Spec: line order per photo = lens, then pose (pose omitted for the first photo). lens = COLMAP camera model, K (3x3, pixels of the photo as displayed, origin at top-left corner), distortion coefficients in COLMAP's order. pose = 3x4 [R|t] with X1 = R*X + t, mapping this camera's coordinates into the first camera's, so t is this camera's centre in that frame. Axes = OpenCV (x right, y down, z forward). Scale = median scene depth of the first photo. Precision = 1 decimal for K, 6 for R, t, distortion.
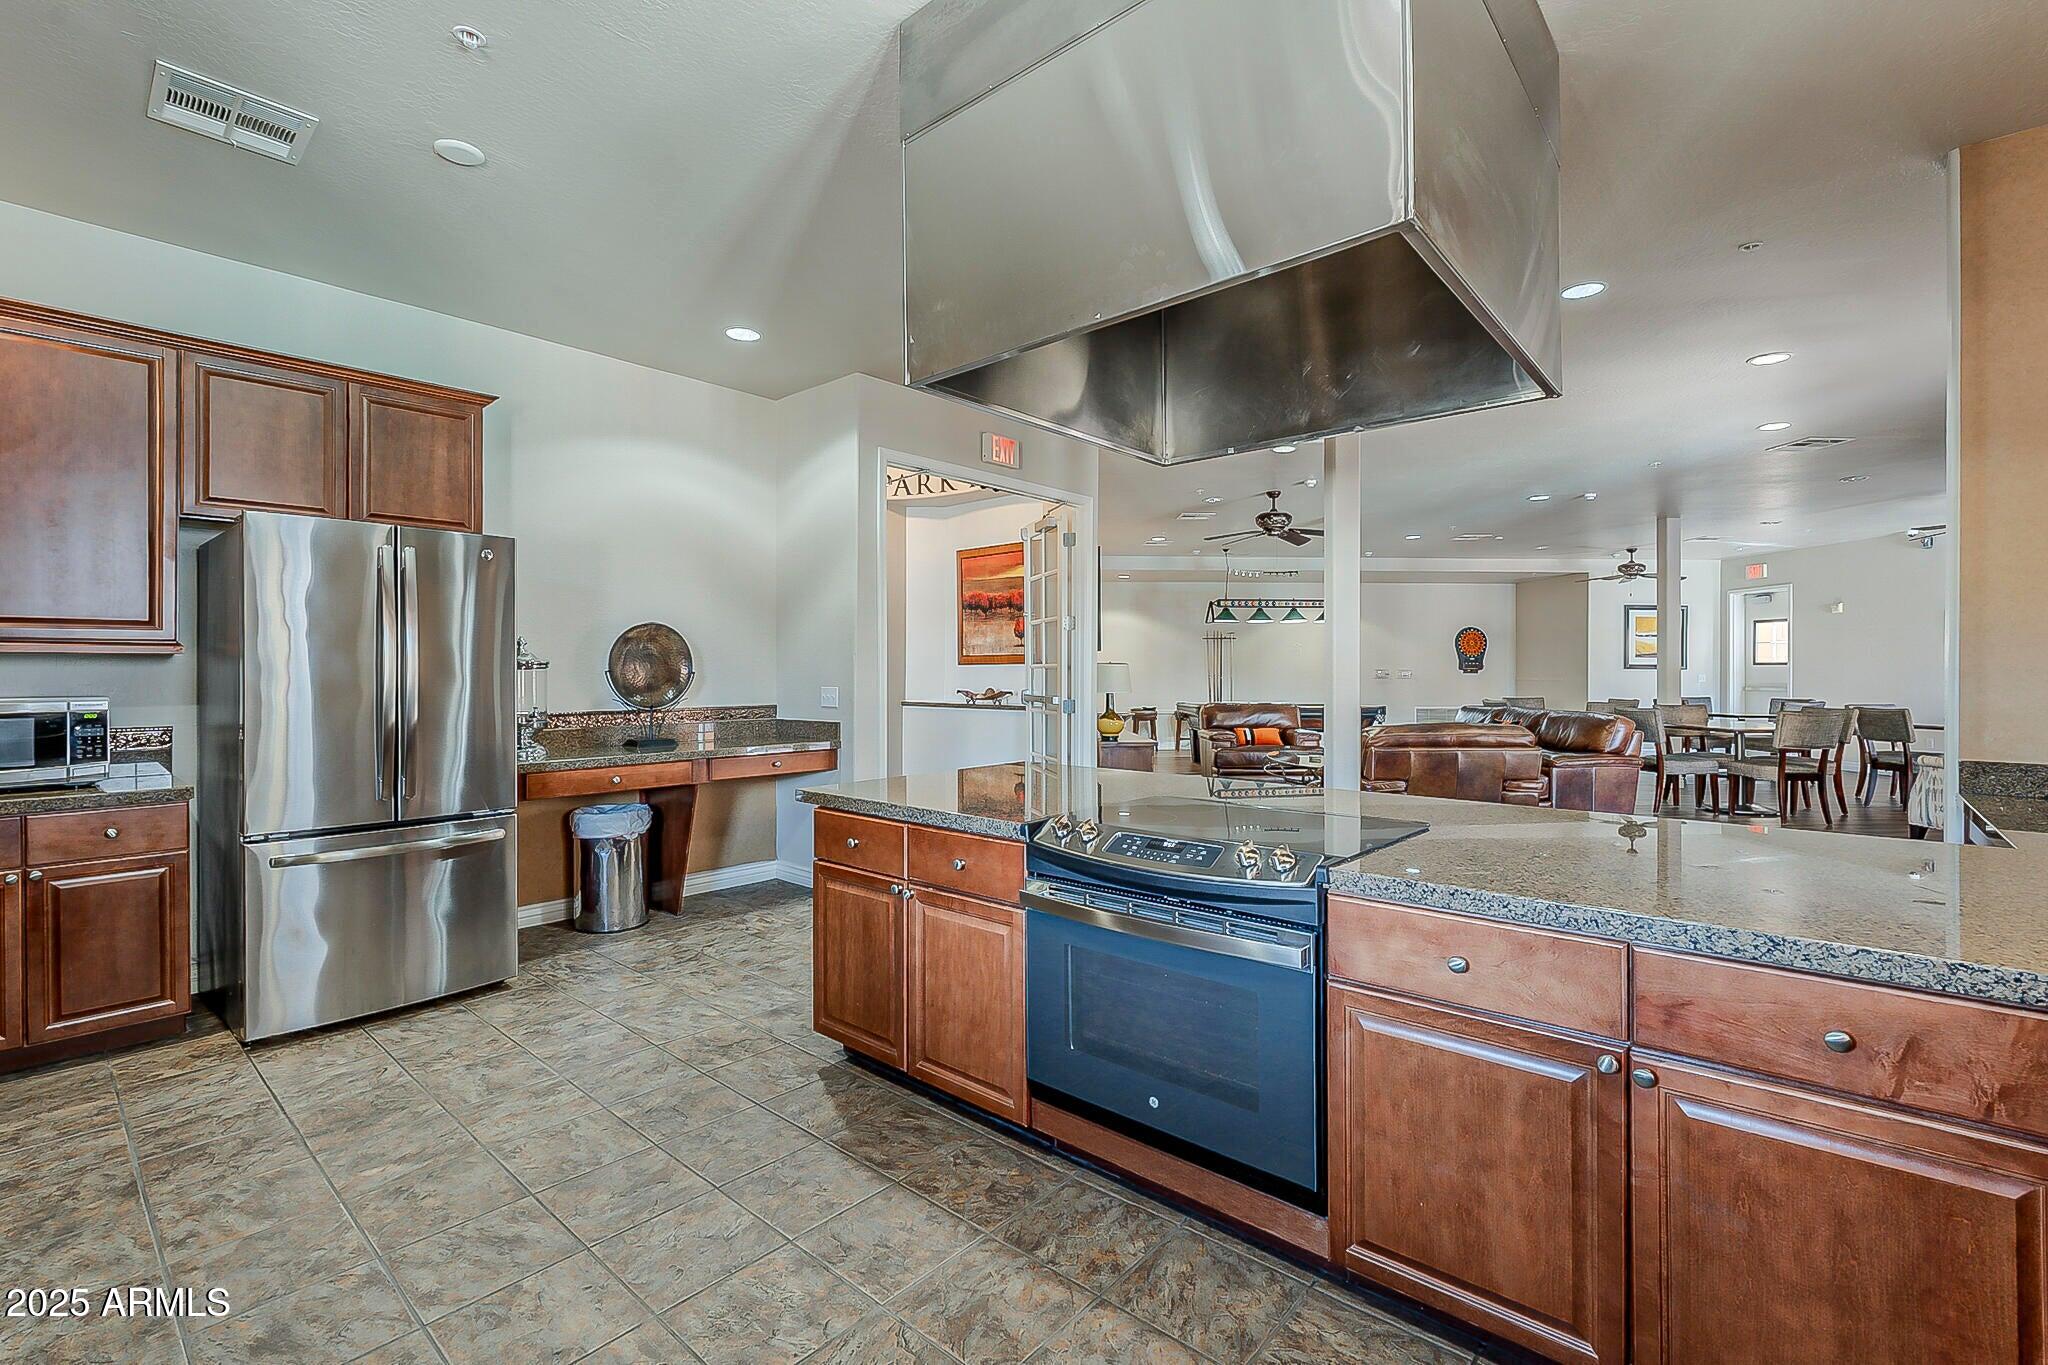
lens RADIAL K [[909.6, 0, 1021.4], [0, 909.6, 669.2], [0, 0, 1]] dist [-0.001599, 0.000024]
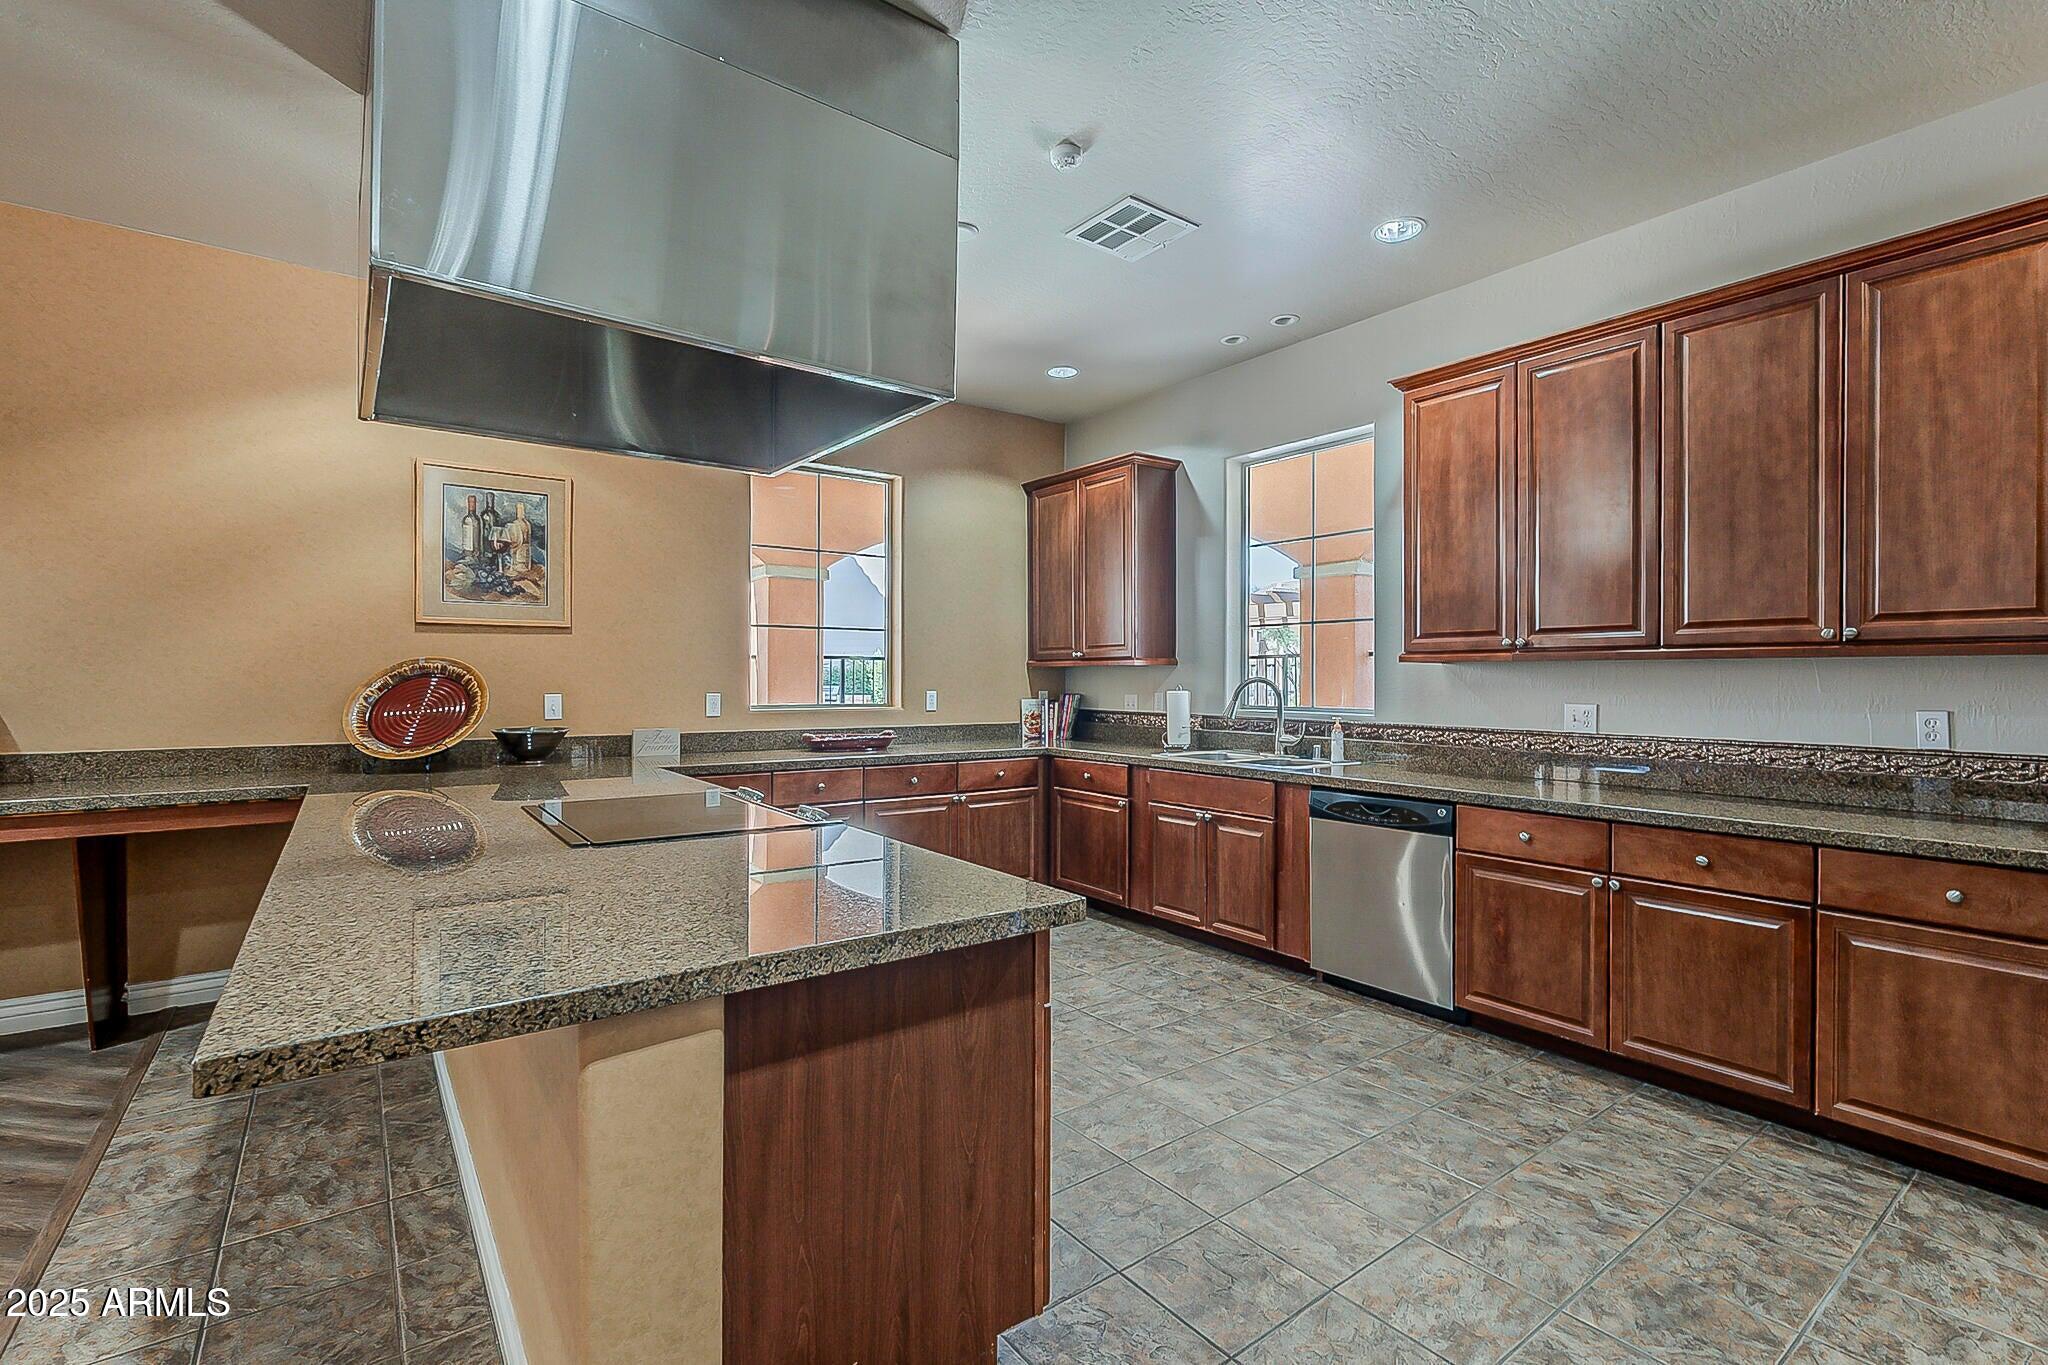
lens RADIAL K [[909.6, 0, 1021.9], [0, 909.6, 680.8], [0, 0, 1]] dist [-0.001599, 0.000024]
pose [[-0.978828, -0.003848, 0.204648, -0.236561], [-0.002968, 0.999985, 0.004606, 0.001641], [-0.204663, 0.003901, -0.978825, 1.132375]]
